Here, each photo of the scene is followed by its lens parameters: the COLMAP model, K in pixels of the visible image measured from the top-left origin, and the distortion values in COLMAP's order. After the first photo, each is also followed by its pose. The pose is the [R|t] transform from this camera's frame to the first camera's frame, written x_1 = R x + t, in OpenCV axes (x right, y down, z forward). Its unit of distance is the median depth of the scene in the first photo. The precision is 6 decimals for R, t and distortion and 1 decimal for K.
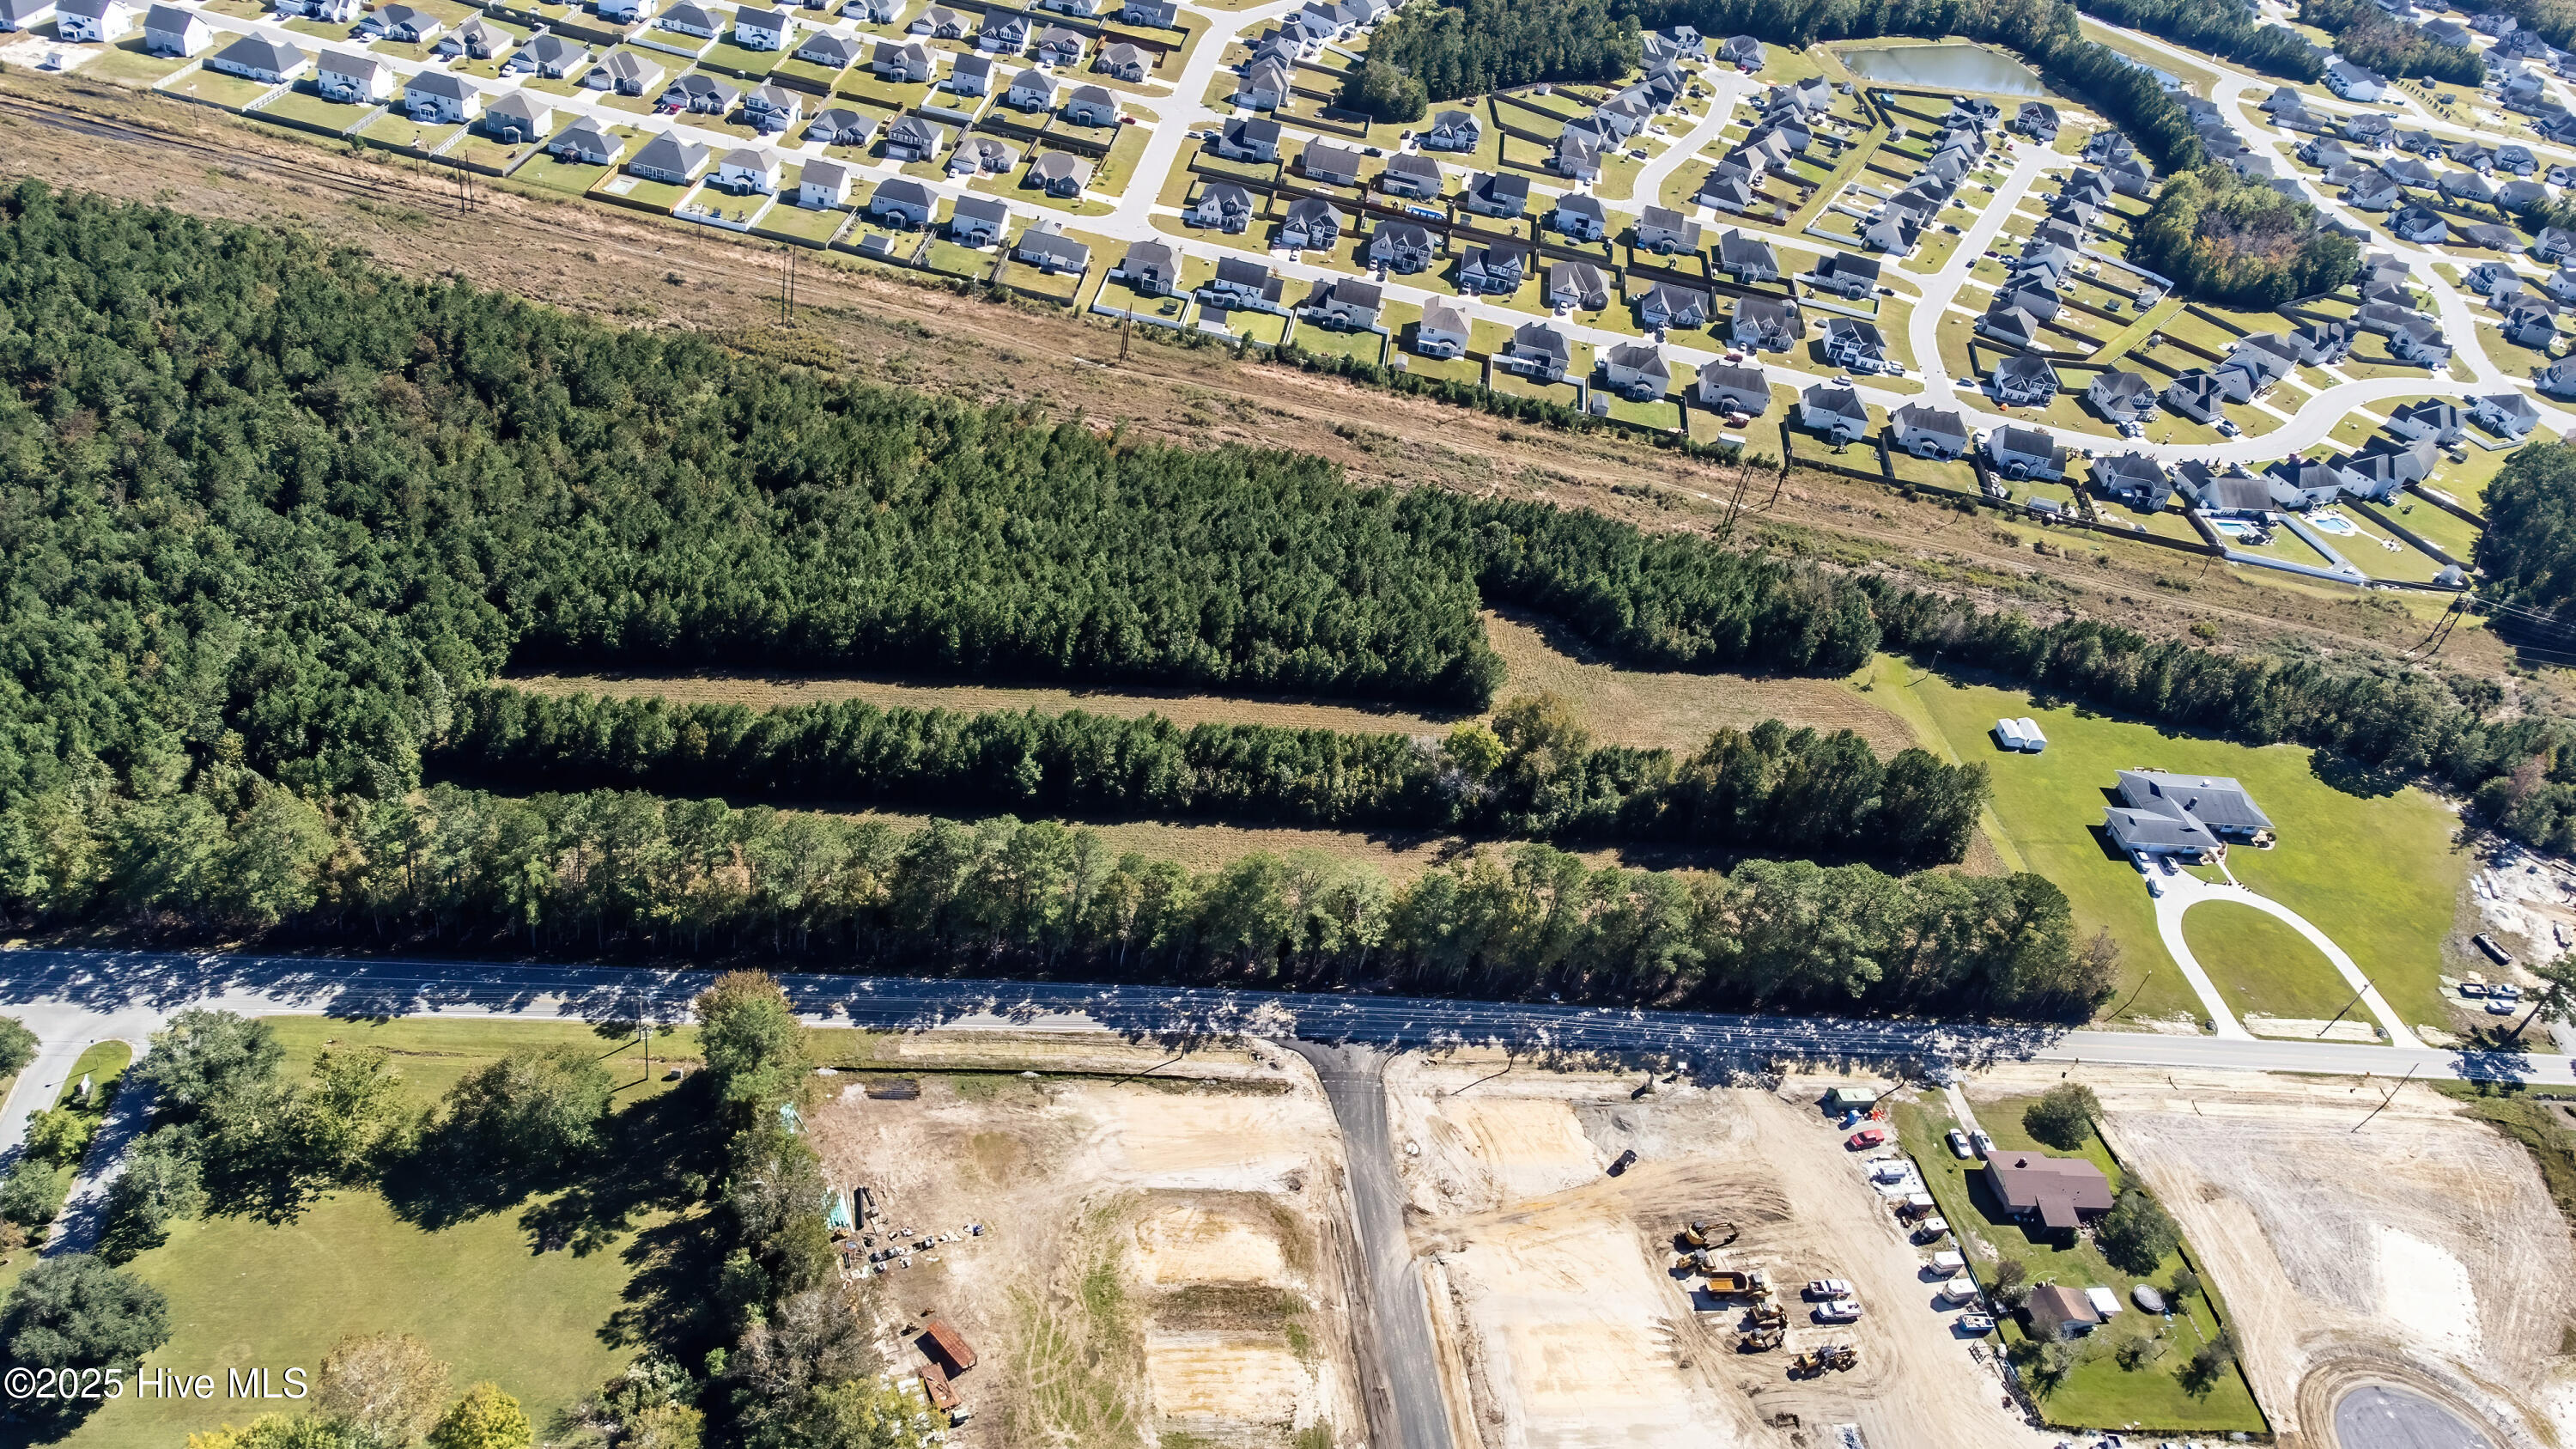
lens RADIAL K [[1912.5, 0, 1271.4], [0, 1912.5, 752.6], [0, 0, 1]] dist [0.039724, 0.001412]
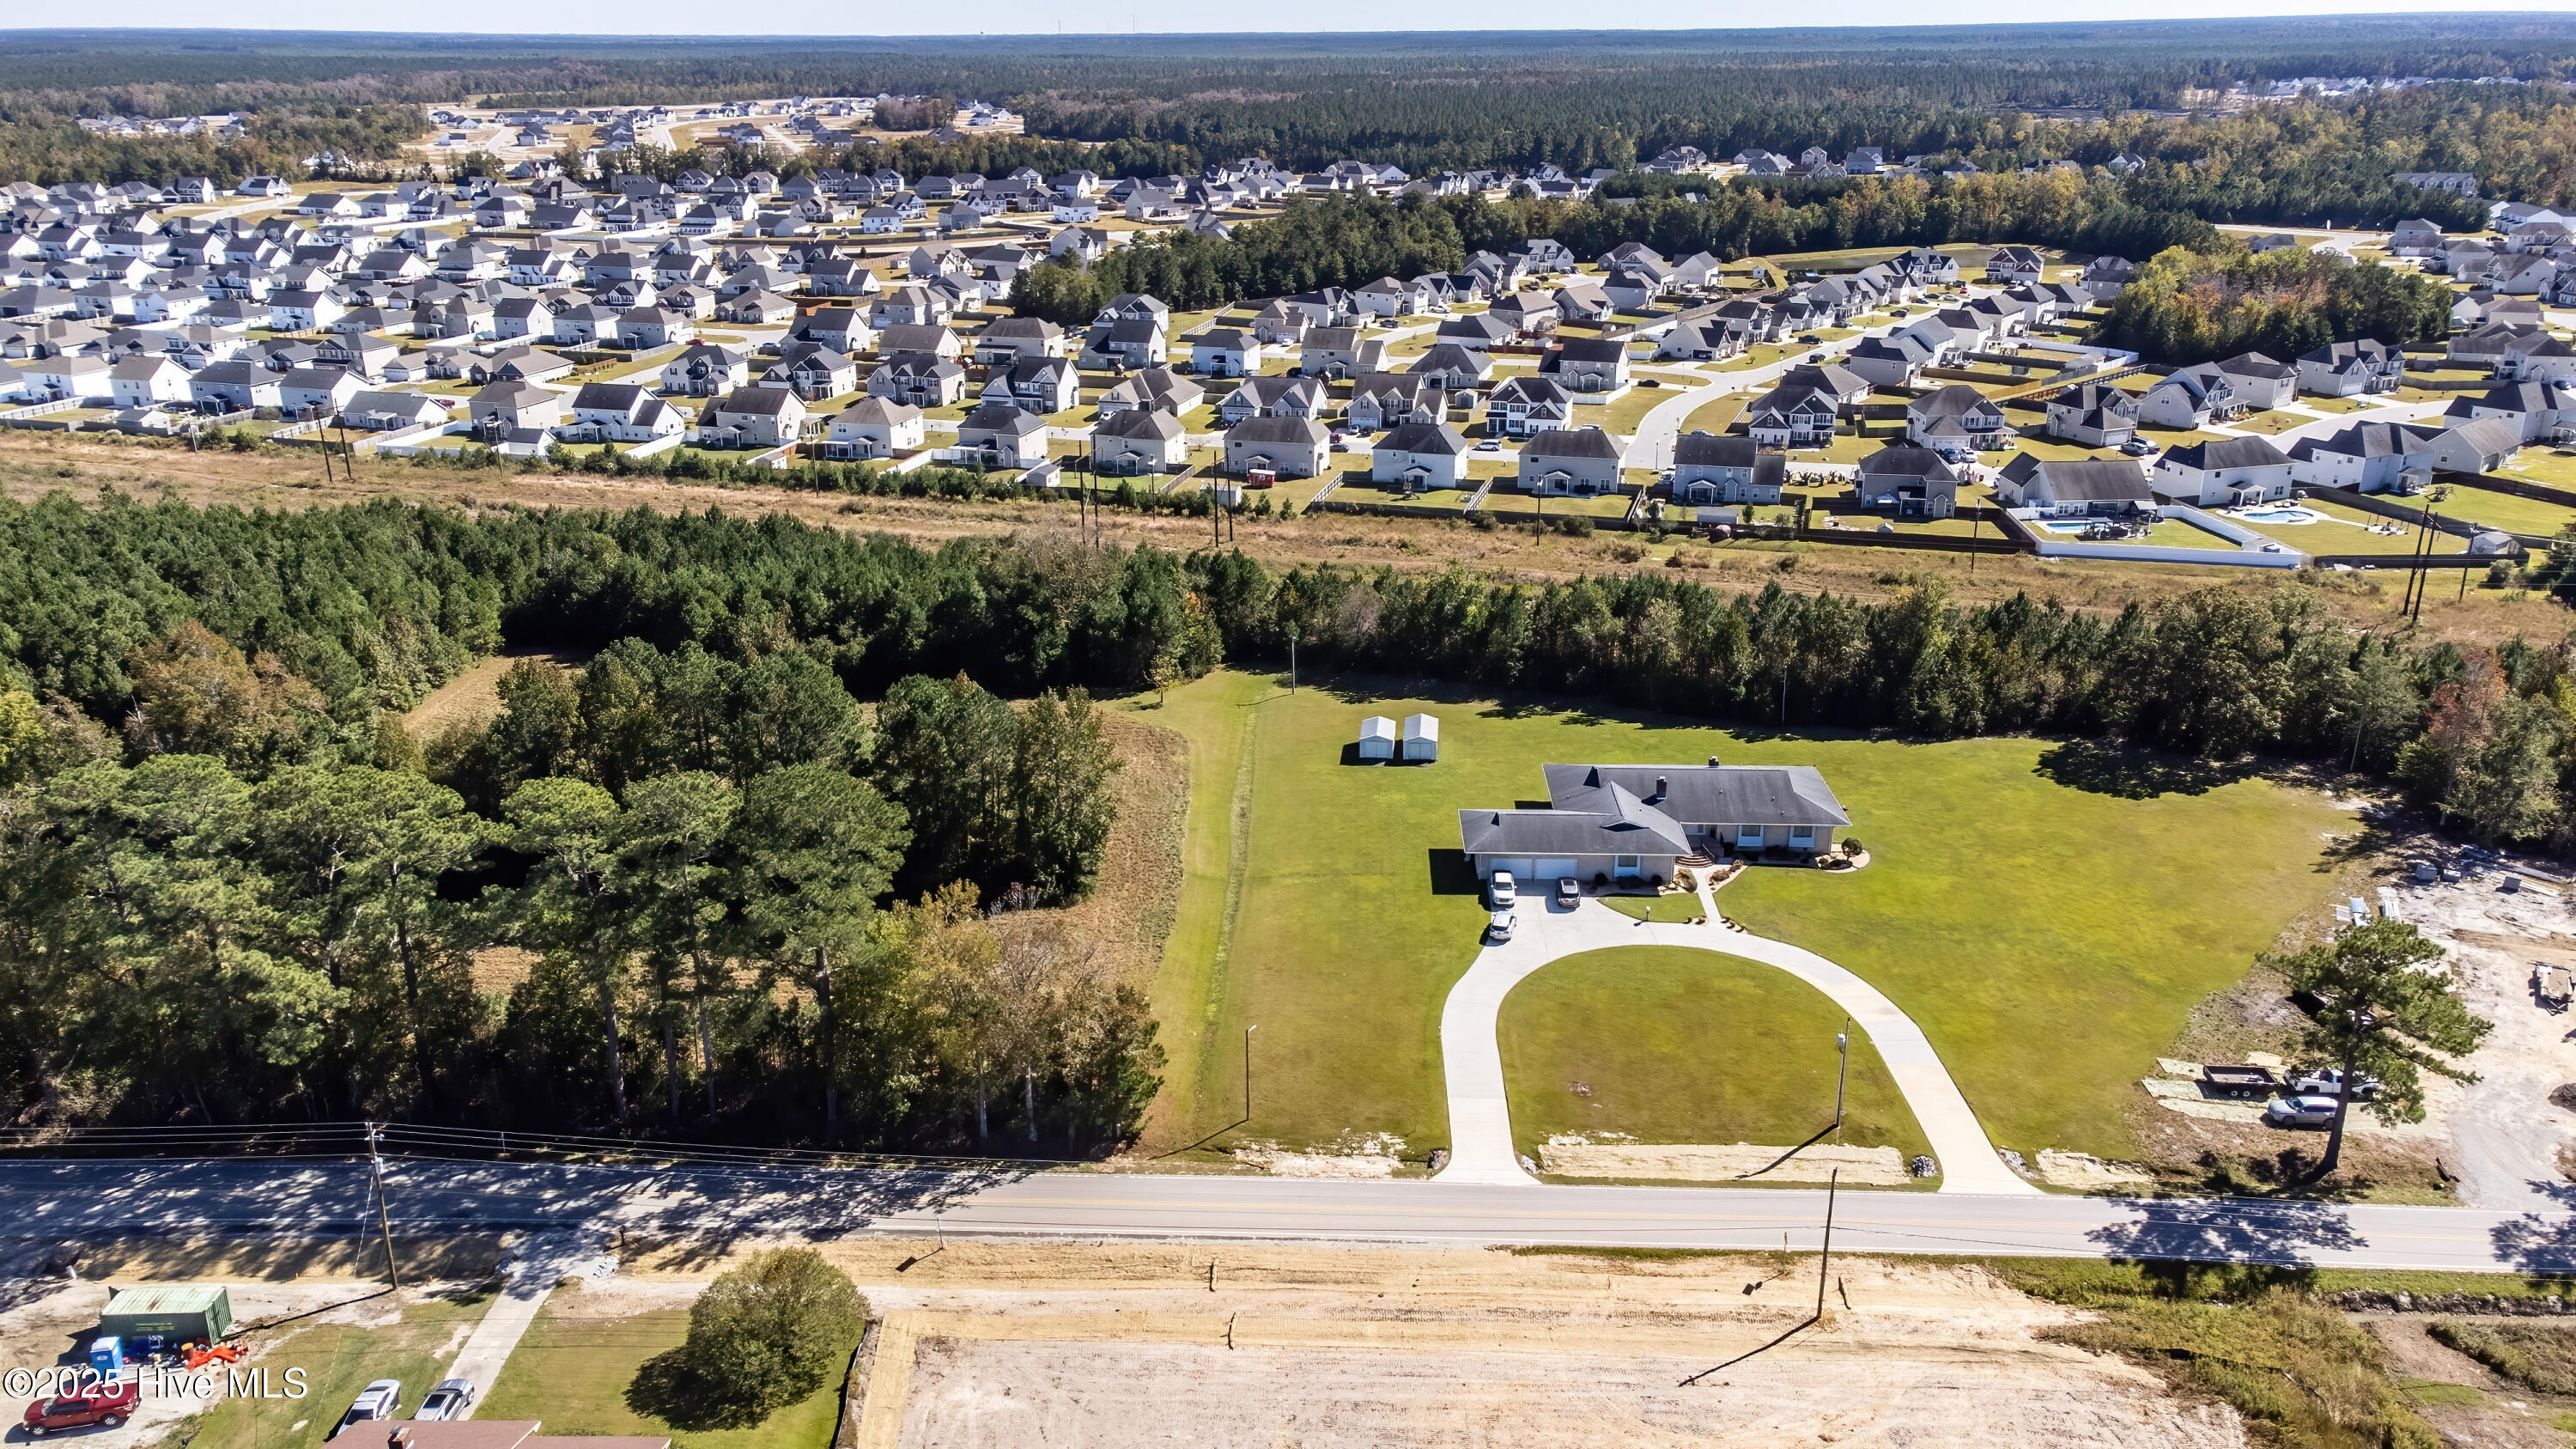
lens RADIAL K [[1990.7, 0, 1266.8], [0, 1990.7, 732.5], [0, 0, 1]] dist [-0.021863, 0.106422]
pose [[0.972531, -0.112112, -0.203997, 0.523724], [0.040613, 0.944656, -0.325540, 0.182277], [0.229204, 0.308313, 0.923260, 0.562565]]
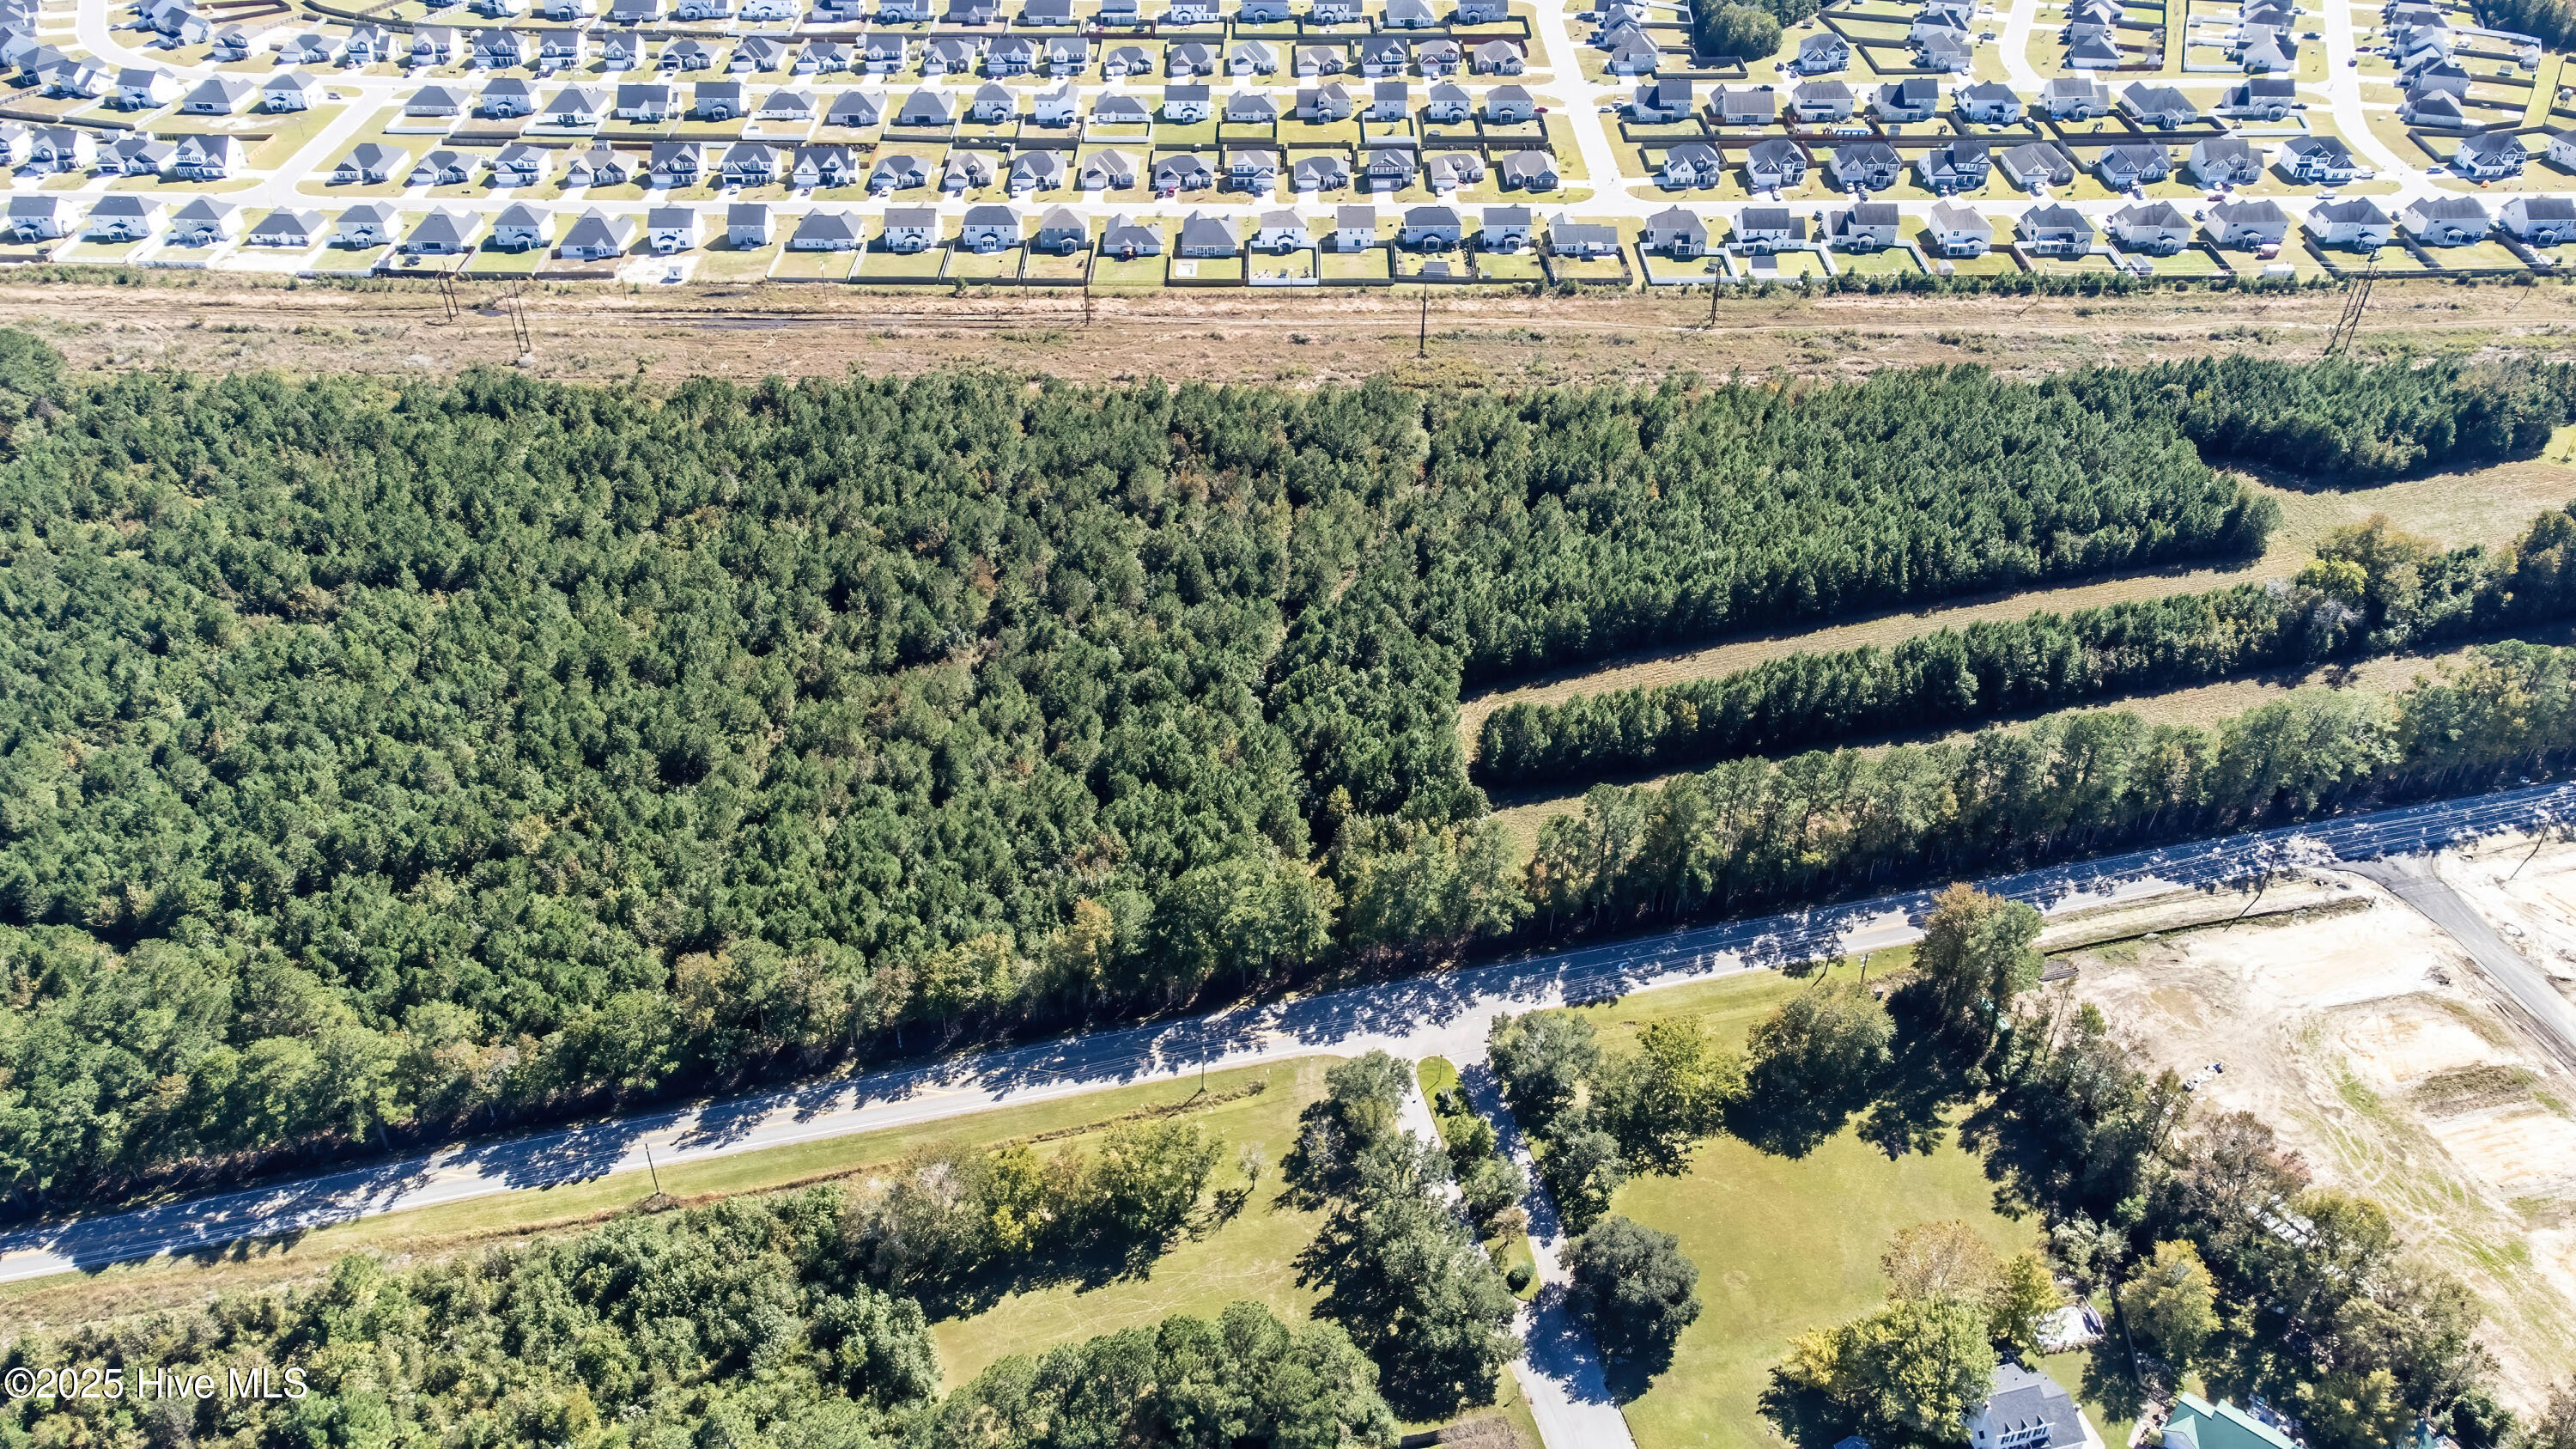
lens RADIAL K [[1990.7, 0, 1266.8], [0, 1990.7, 732.5], [0, 0, 1]] dist [-0.021863, 0.106422]
pose [[0.976267, -0.216398, -0.008589, -0.456371], [0.216237, 0.976199, -0.016631, -0.026916], [0.011984, 0.014379, 0.999825, -0.105695]]
